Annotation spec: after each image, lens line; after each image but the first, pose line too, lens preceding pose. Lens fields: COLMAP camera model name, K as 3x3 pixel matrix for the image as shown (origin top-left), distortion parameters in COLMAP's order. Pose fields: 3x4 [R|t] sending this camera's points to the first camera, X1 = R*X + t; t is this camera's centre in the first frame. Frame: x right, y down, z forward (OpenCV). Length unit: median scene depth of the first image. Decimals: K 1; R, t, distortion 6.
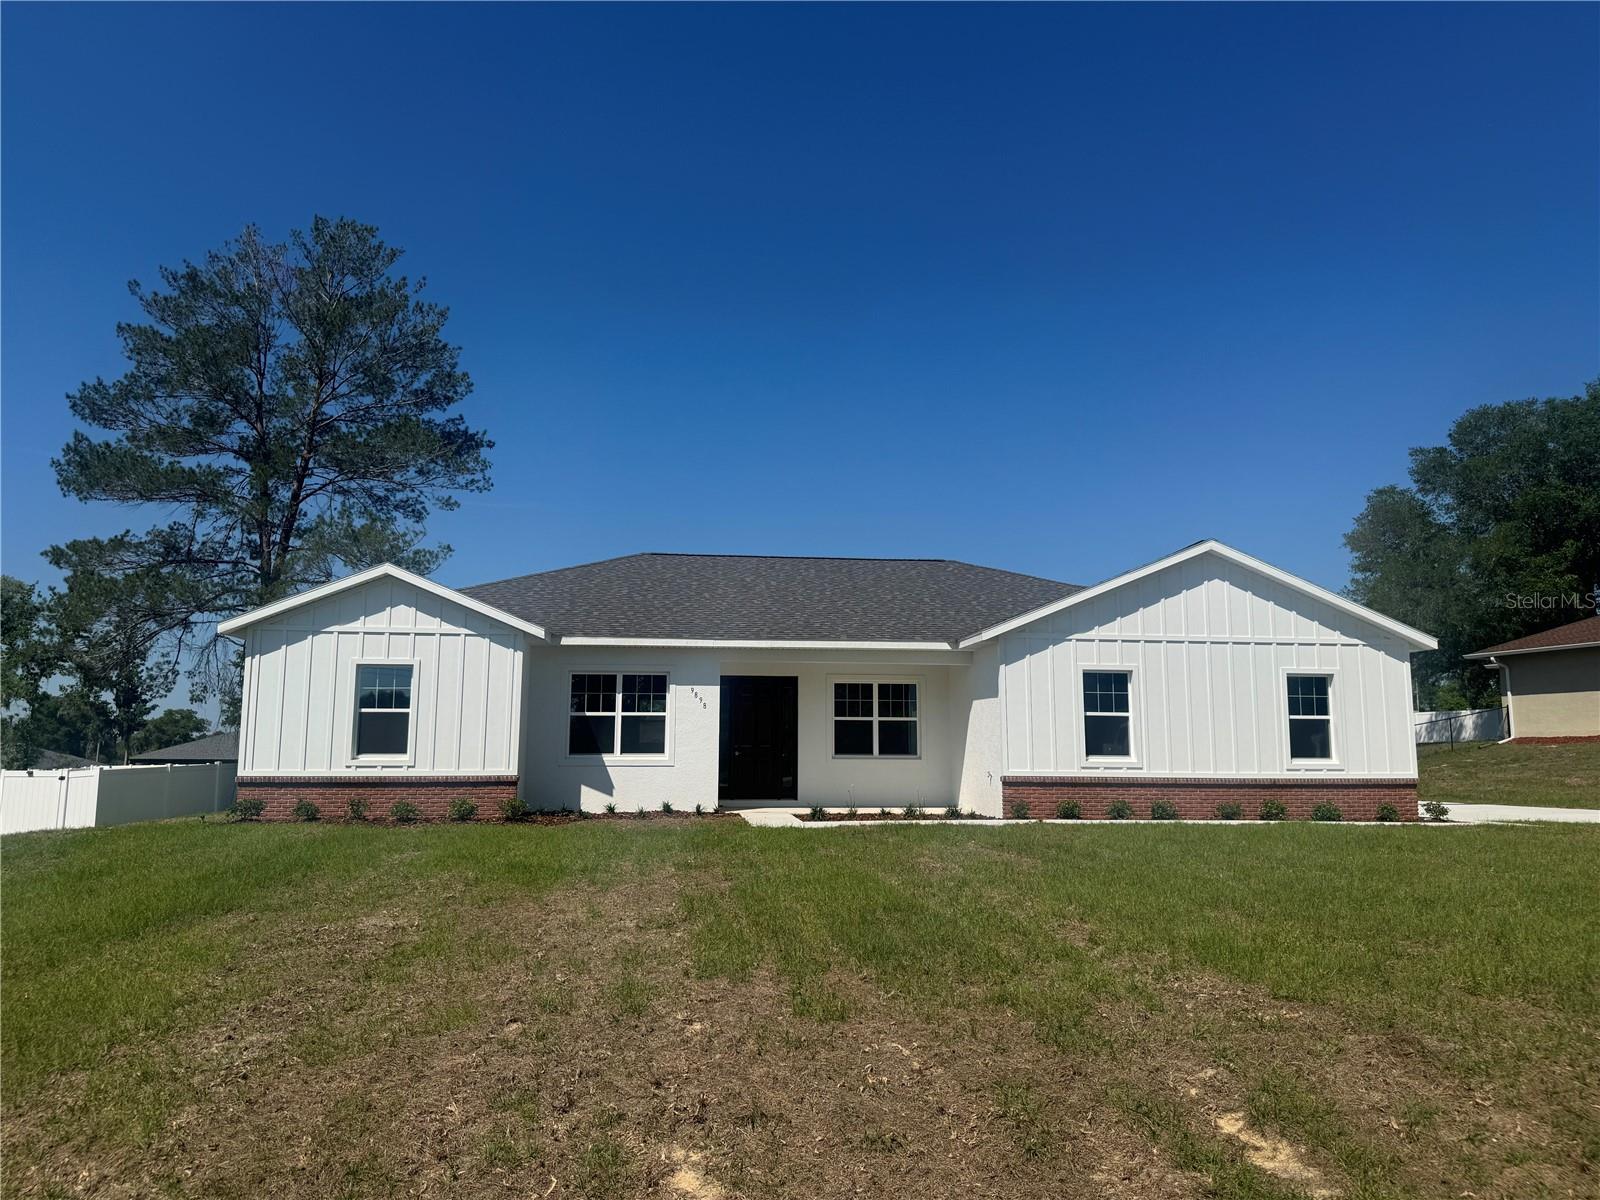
lens RADIAL K [[1118.8, 0, 799.5], [0, 1118.8, 608.8], [0, 0, 1]] dist [0.081358, -0.114662]
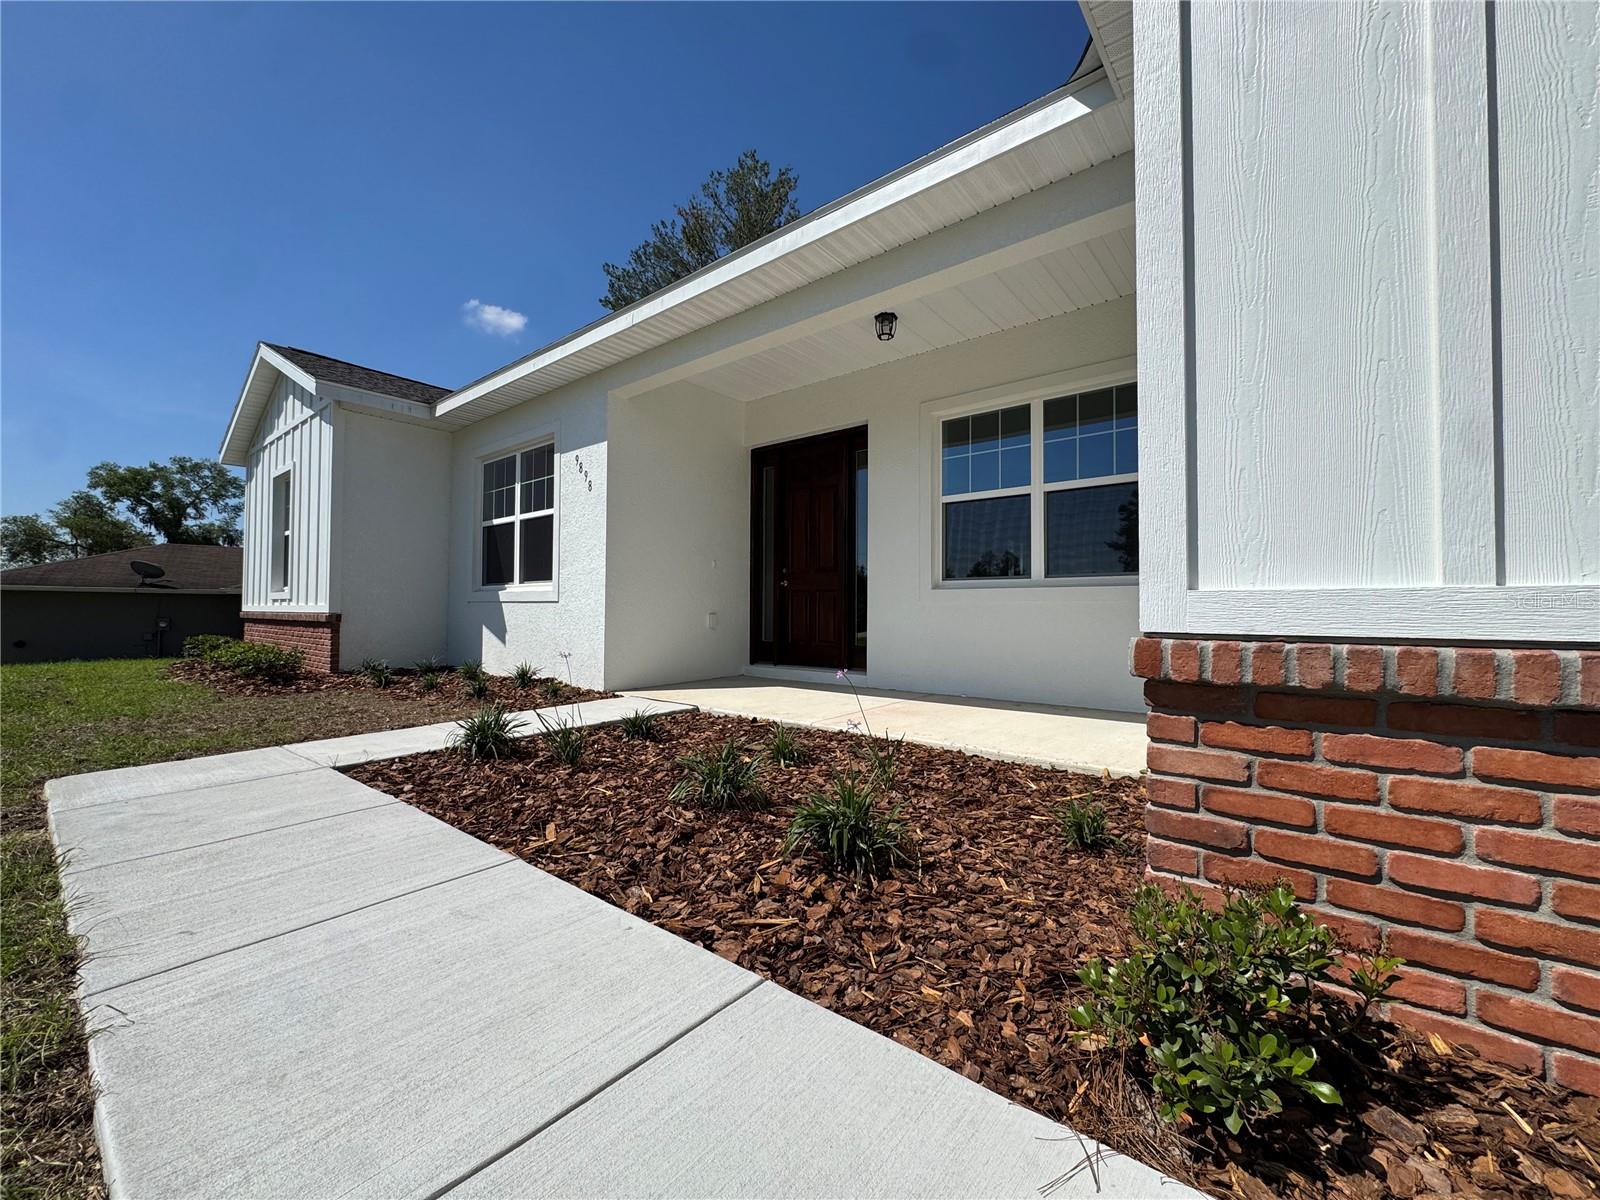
lens RADIAL K [[636.3, 0, 800.1], [0, 636.3, 601.7], [0, 0, 1]] dist [-0.002350, -0.000487]
pose [[0.696752, -0.011532, -0.717219, 0.196661], [0.087656, 0.993746, 0.069177, 0.131348], [0.711936, -0.111068, 0.693405, 0.881714]]
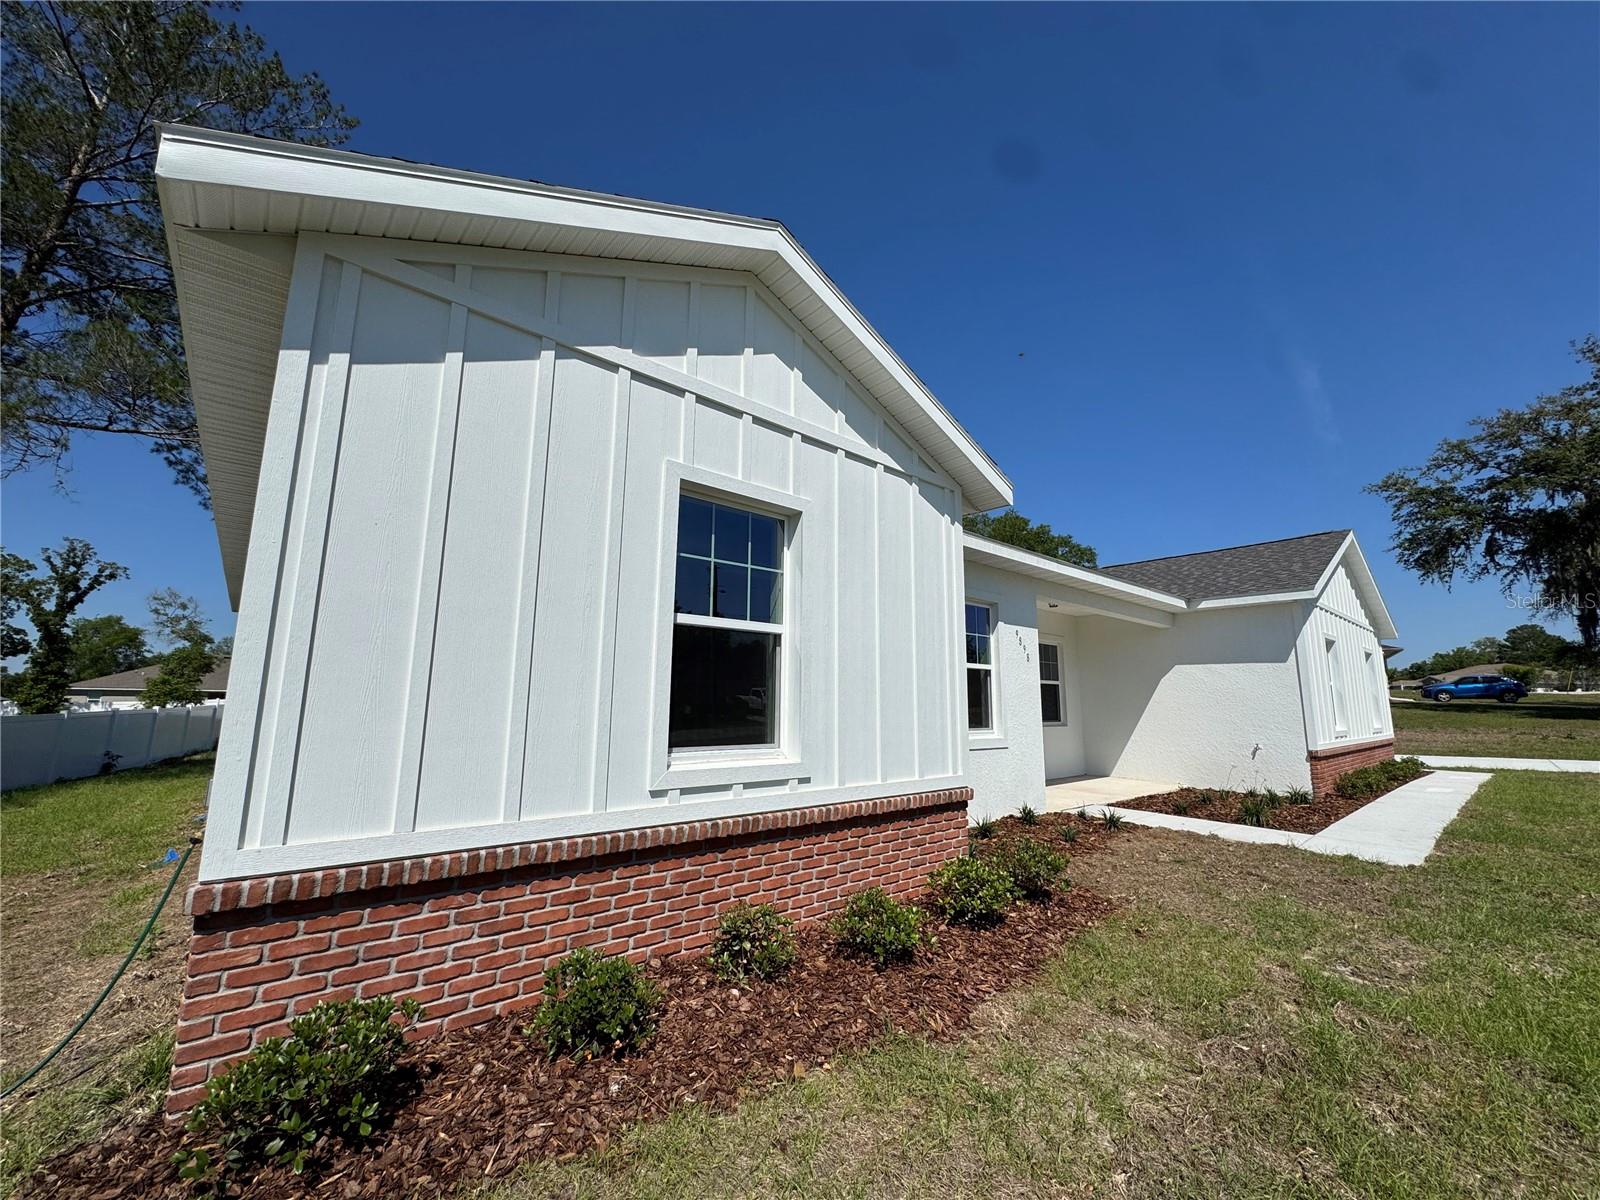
lens RADIAL K [[636.3, 0, 797.3], [0, 636.3, 600.0], [0, 0, 1]] dist [-0.002350, -0.000487]
pose [[0.828687, 0.096263, 0.551372, -0.433602], [-0.080819, 0.995355, -0.052309, 0.085700], [-0.553846, -0.001213, 0.832618, 0.770905]]
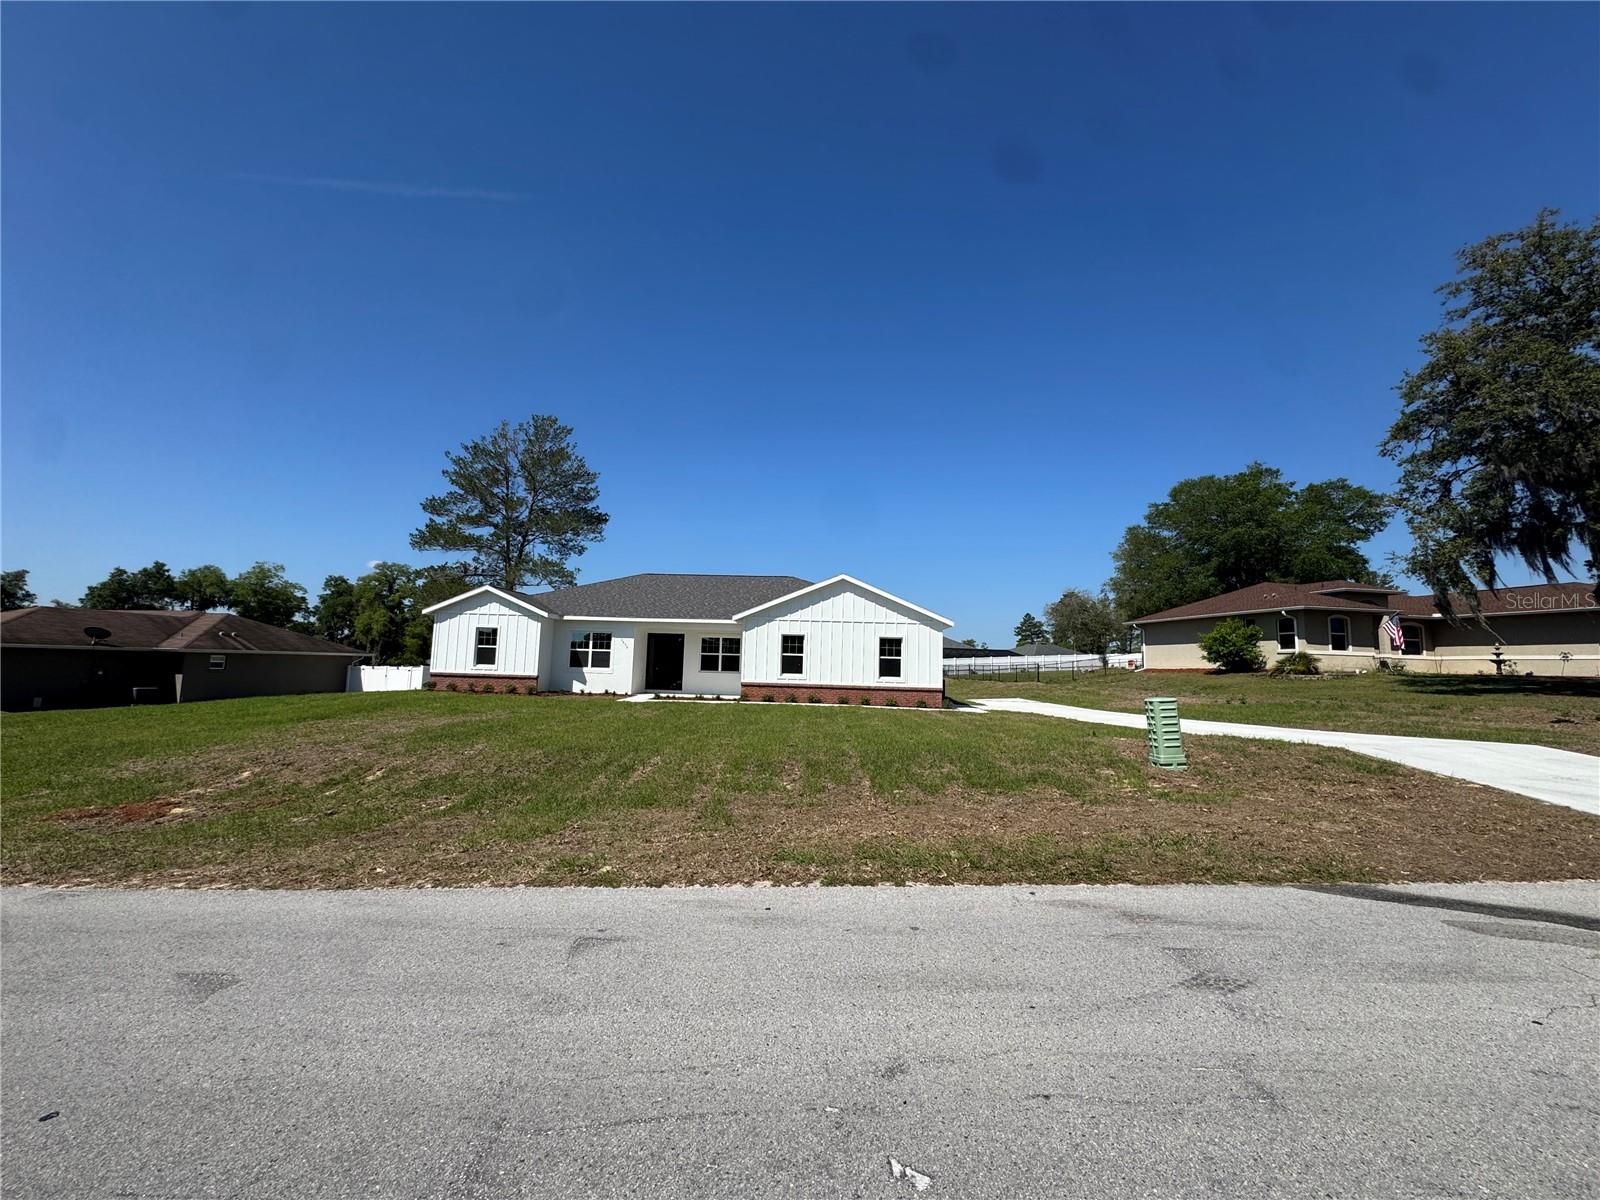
lens RADIAL K [[636.3, 0, 797.9], [0, 636.3, 602.2], [0, 0, 1]] dist [-0.002350, -0.000487]
pose [[0.984987, 0.007344, -0.172472, 0.483118], [-0.002490, 0.999595, 0.028340, -0.041444], [0.172610, -0.027485, 0.984607, -0.198654]]
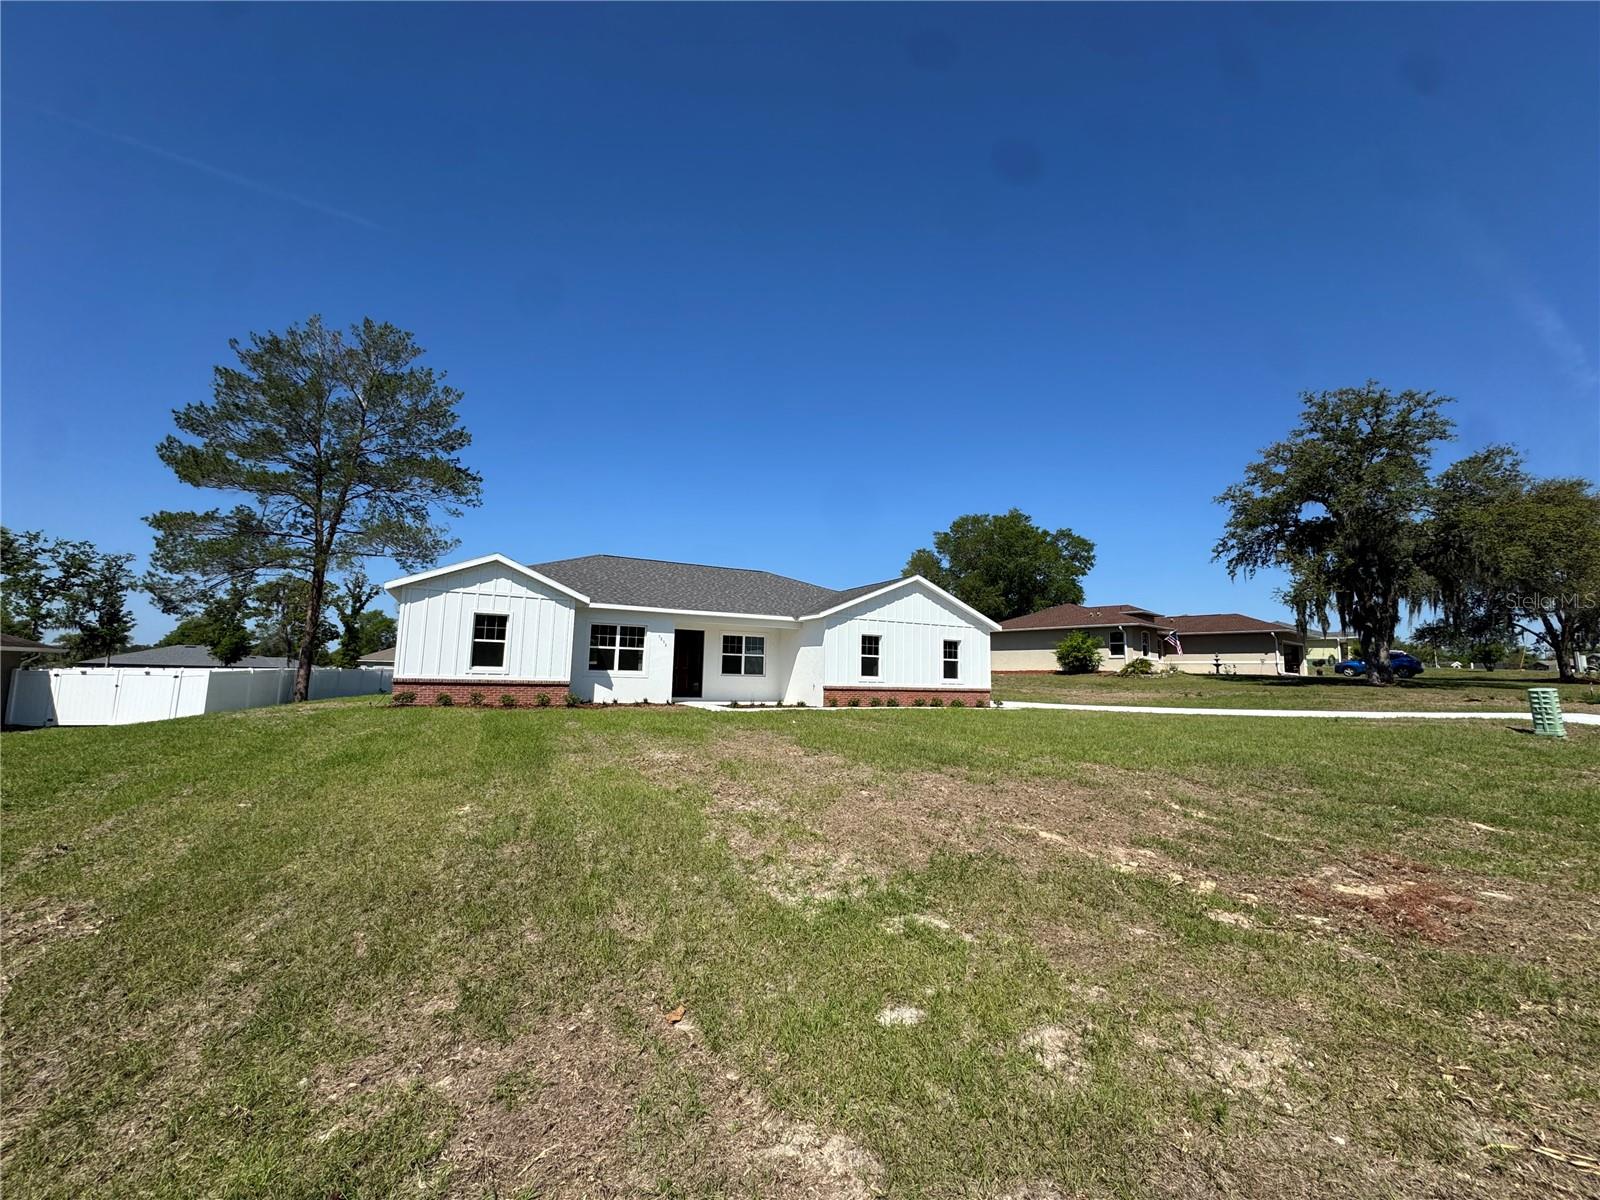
lens RADIAL K [[636.3, 0, 796.6], [0, 636.3, 598.5], [0, 0, 1]] dist [-0.002350, -0.000487]
pose [[0.937787, 0.060951, 0.341819, -0.249700], [-0.064474, 0.997919, -0.001055, -0.001162], [-0.341171, -0.021049, 0.939765, -0.040716]]
